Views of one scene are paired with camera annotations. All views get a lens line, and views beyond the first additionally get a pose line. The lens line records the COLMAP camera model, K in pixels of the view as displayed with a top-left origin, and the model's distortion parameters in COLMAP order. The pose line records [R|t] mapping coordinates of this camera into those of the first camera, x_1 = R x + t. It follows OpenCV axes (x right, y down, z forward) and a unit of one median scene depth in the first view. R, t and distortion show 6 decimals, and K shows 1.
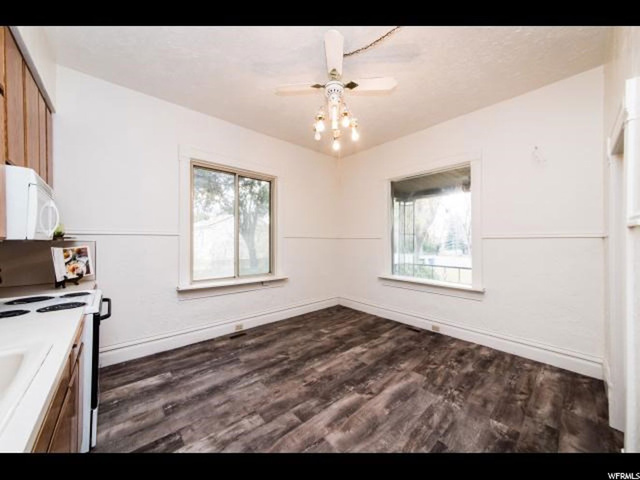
lens RADIAL K [[228.6, 0, 328.7], [0, 228.6, 238.2], [0, 0, 1]] dist [0.000077, -0.000039]
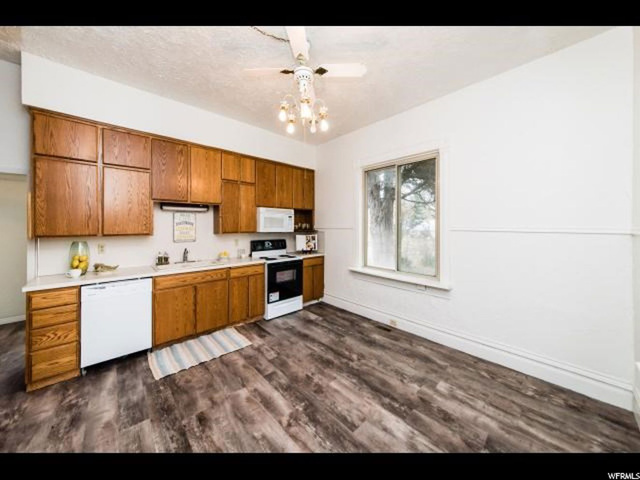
lens RADIAL K [[251.0, 0, 319.7], [0, 251.0, 227.0], [0, 0, 1]] dist [0.000728, 0.000011]
pose [[-0.039232, 0.005658, -0.999214, 0.912210], [0.007708, 0.999956, 0.005359, -0.036999], [0.999200, -0.007492, -0.039274, 0.967978]]
